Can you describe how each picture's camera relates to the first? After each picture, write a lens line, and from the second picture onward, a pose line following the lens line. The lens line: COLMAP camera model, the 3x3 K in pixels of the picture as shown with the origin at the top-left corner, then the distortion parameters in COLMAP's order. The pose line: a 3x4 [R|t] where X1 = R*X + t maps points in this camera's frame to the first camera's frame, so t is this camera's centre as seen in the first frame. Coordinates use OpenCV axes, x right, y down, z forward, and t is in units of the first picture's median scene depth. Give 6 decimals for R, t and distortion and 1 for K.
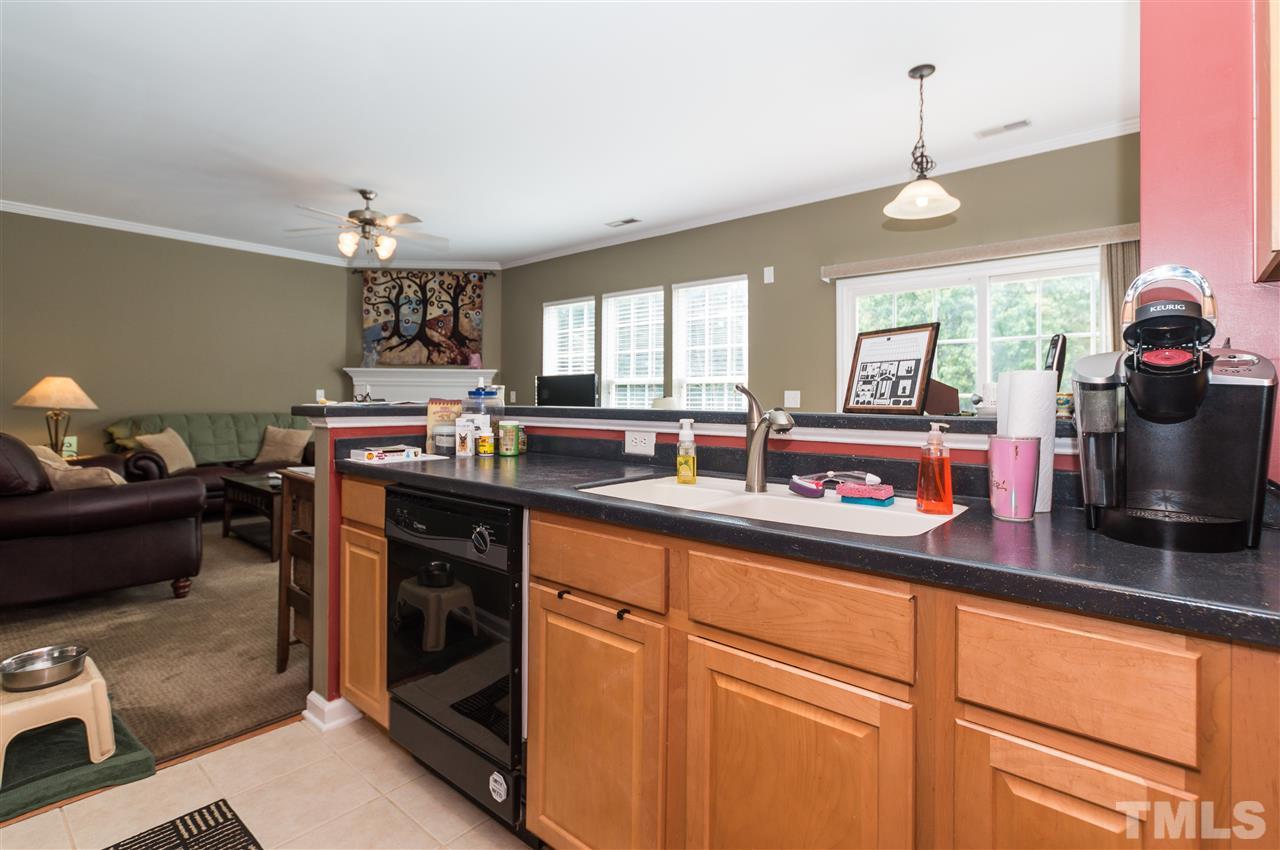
lens RADIAL K [[616.0, 0, 631.7], [0, 616.0, 386.2], [0, 0, 1]] dist [-0.005468, 0.000648]
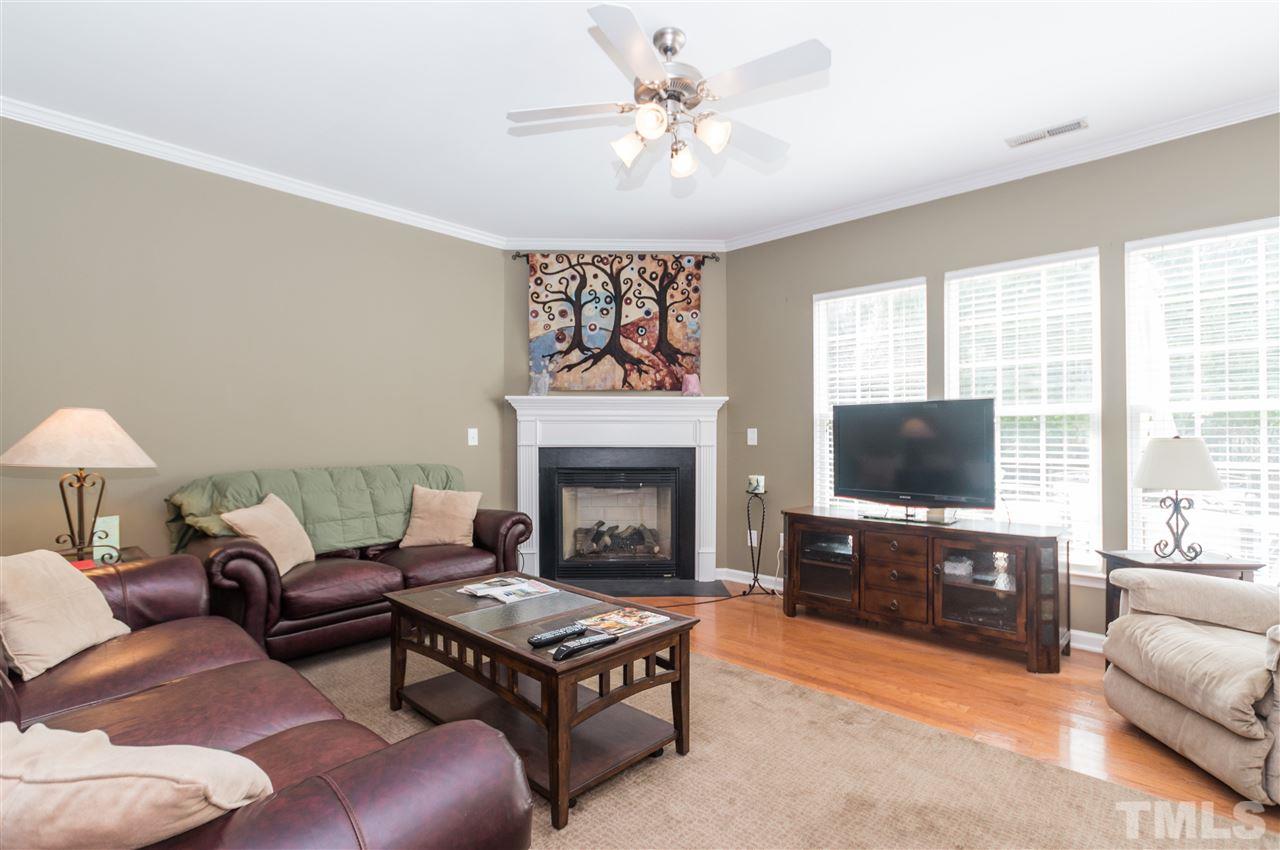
lens RADIAL K [[616.0, 0, 649.9], [0, 616.0, 422.7], [0, 0, 1]] dist [-0.005468, 0.000648]
pose [[0.999615, -0.007022, -0.026841, -0.284010], [0.006999, 0.999975, -0.000919, 0.001458], [0.026846, 0.000731, 0.999639, 0.317928]]
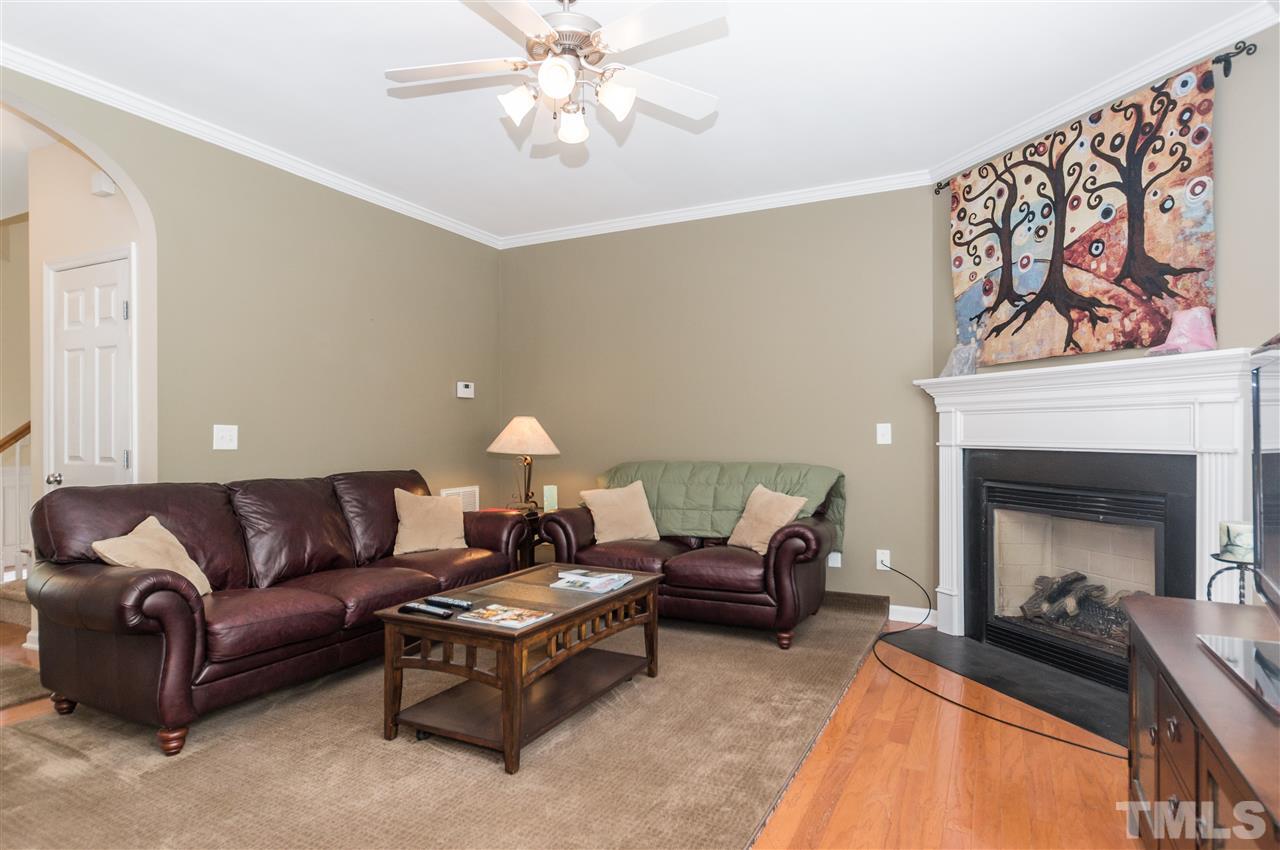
lens RADIAL K [[709.9, 0, 641.5], [0, 709.9, 426.3], [0, 0, 1]] dist [0.018361, 0.001486]
pose [[0.266921, -0.013987, -0.963617, 0.047593], [0.026054, 0.999634, -0.007293, 0.007354], [0.963366, -0.023160, 0.267188, 0.601189]]
